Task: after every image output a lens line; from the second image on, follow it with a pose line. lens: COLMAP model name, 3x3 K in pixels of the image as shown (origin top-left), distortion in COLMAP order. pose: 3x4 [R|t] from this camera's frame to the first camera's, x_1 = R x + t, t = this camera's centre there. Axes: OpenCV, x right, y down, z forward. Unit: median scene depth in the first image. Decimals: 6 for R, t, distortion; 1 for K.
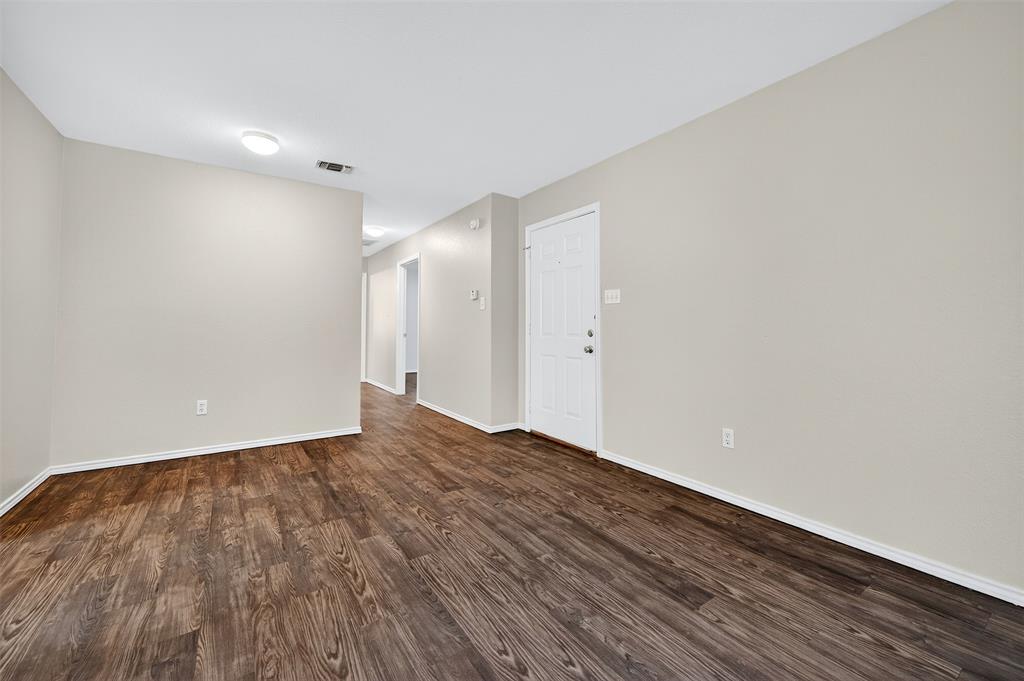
lens RADIAL K [[412.1, 0, 506.9], [0, 412.1, 320.2], [0, 0, 1]] dist [0.001016, 0.000023]
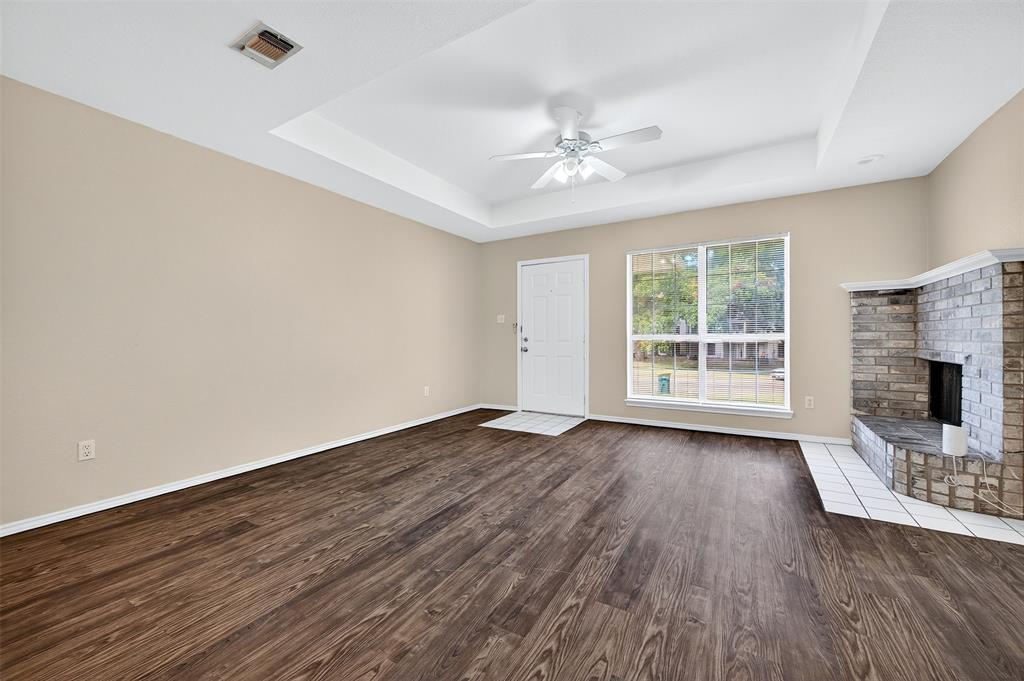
lens RADIAL K [[398.1, 0, 513.7], [0, 398.1, 340.6], [0, 0, 1]] dist [0.002097, -0.000097]
pose [[-0.440736, -0.005347, 0.897621, -0.890723], [-0.012308, 0.999924, -0.000087, 0.014008], [-0.897552, -0.011087, -0.440769, 0.585196]]
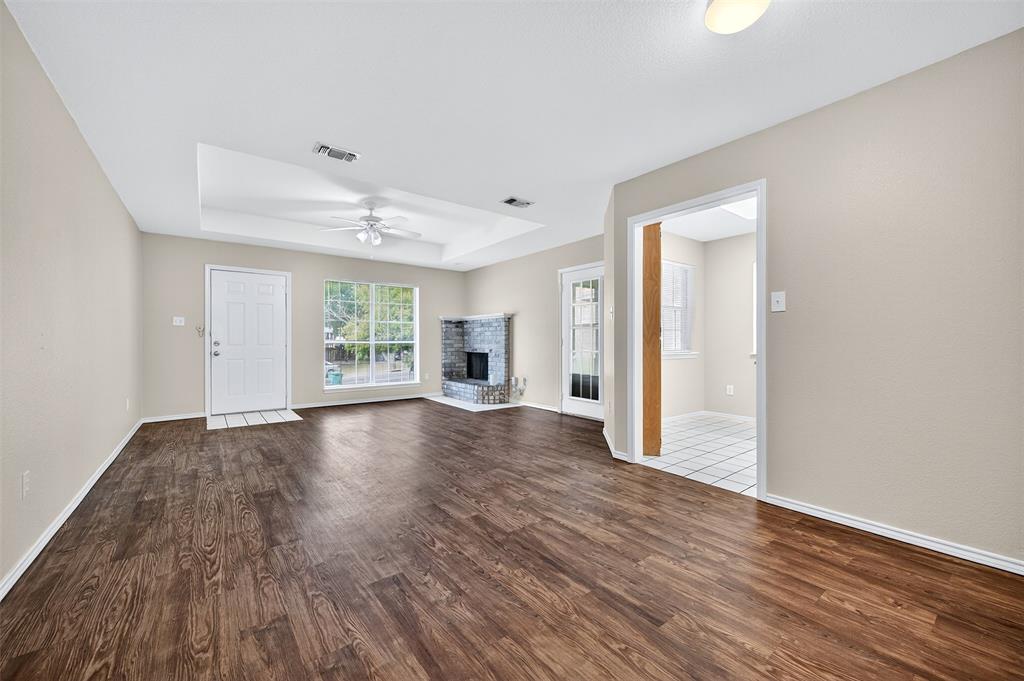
lens RADIAL K [[398.1, 0, 513.7], [0, 398.1, 340.6], [0, 0, 1]] dist [0.002097, -0.000097]
pose [[-0.997533, -0.002109, -0.070174, -0.361847], [-0.000579, 0.999762, -0.021813, 0.041807], [0.070203, -0.021718, -0.997296, 2.097242]]
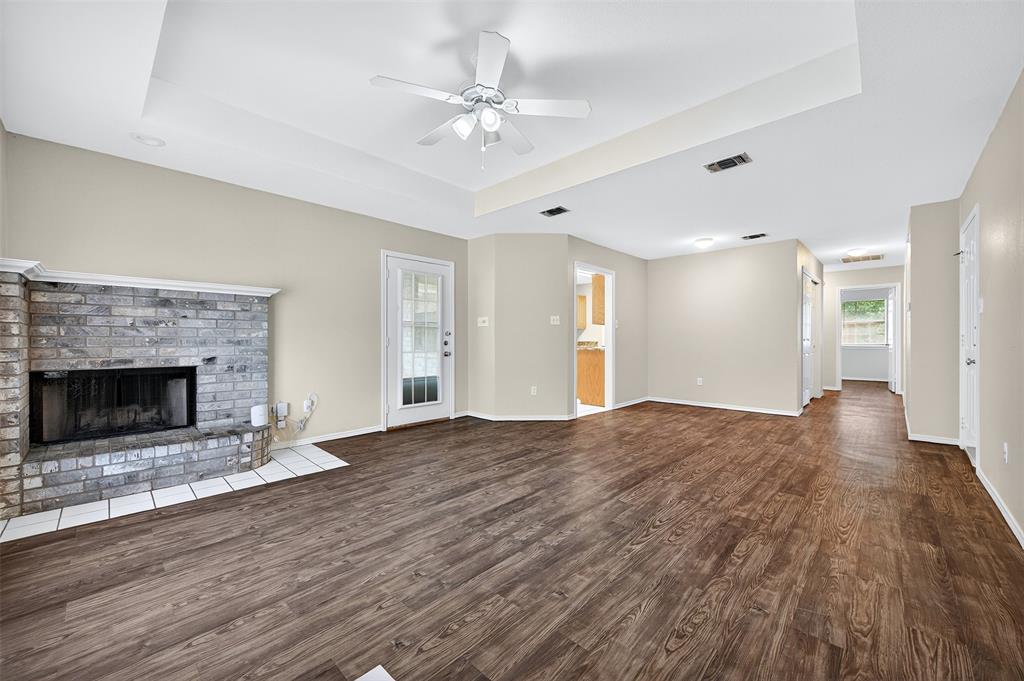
lens RADIAL K [[398.1, 0, 513.7], [0, 398.1, 340.6], [0, 0, 1]] dist [0.002097, -0.000097]
pose [[0.220296, -0.000843, -0.975433, 1.394075], [0.019997, 0.999793, 0.003652, -0.005734], [0.975228, -0.020310, 0.220268, -0.392803]]
